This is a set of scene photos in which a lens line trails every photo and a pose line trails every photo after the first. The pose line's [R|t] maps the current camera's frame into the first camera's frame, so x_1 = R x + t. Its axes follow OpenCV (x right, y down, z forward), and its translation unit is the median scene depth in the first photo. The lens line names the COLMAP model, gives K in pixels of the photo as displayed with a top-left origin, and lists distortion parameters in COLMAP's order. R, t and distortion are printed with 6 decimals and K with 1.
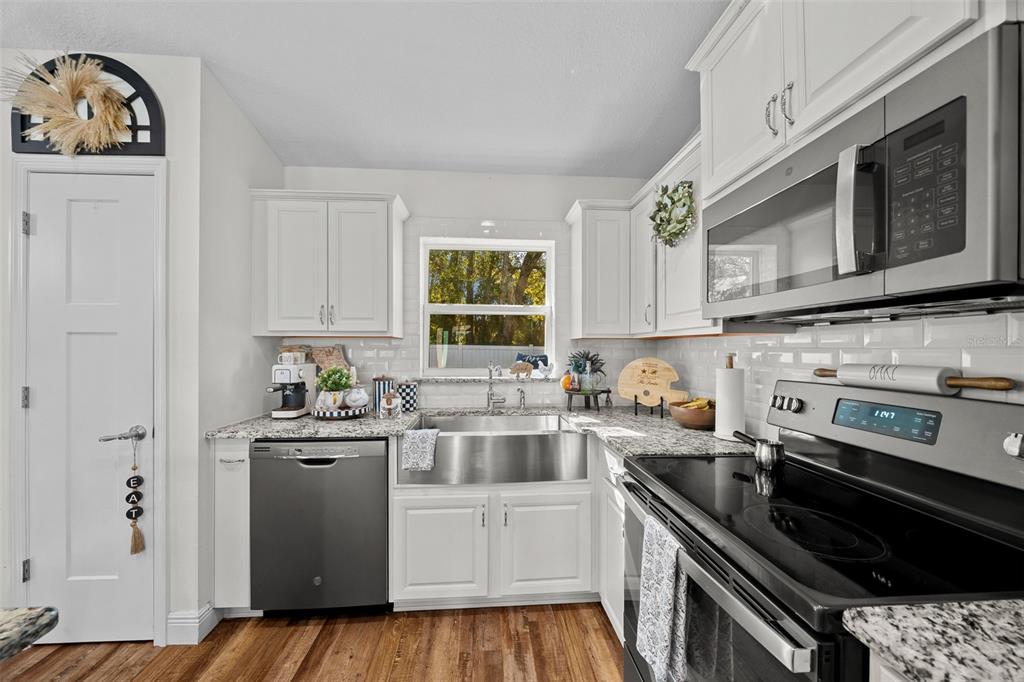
lens RADIAL K [[361.2, 0, 505.8], [0, 361.2, 347.4], [0, 0, 1]] dist [-0.002648, 0.000170]
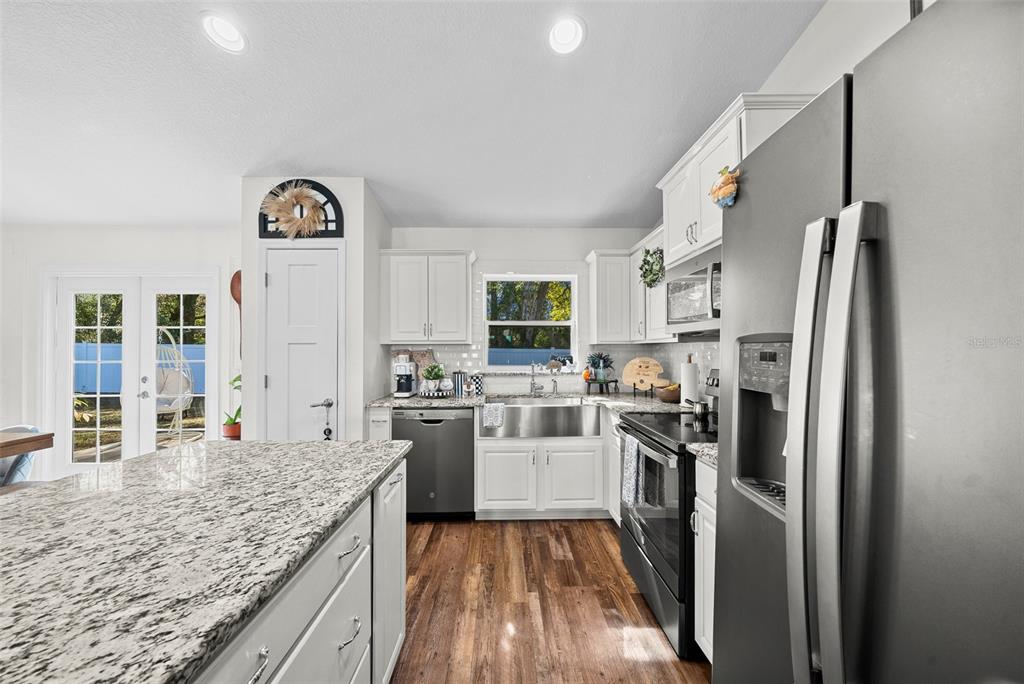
lens RADIAL K [[361.2, 0, 509.6], [0, 361.2, 350.0], [0, 0, 1]] dist [-0.002648, 0.000170]
pose [[0.999081, -0.004831, -0.042595, -0.098015], [0.004812, 0.999988, -0.000551, -0.003015], [0.042597, 0.000346, 0.999092, -0.581565]]
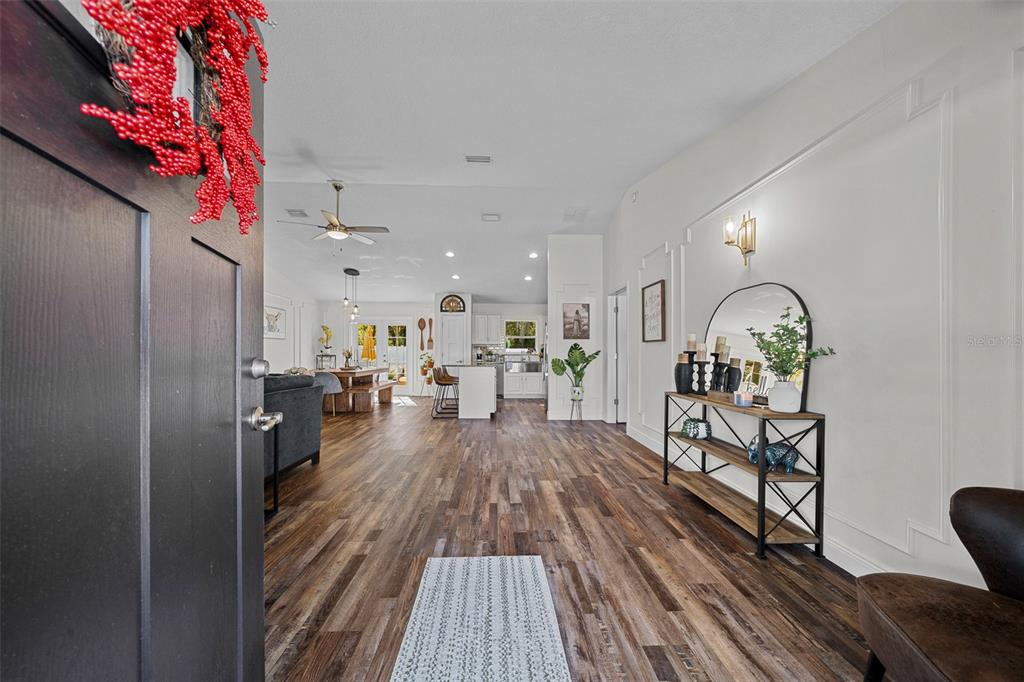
lens RADIAL K [[361.2, 0, 512.9], [0, 361.2, 351.0], [0, 0, 1]] dist [-0.002648, 0.000170]
pose [[0.999846, -0.000378, -0.017564, -0.099353], [0.000311, 0.999993, -0.003849, 0.086861], [0.017565, 0.003843, 0.999838, -4.161042]]
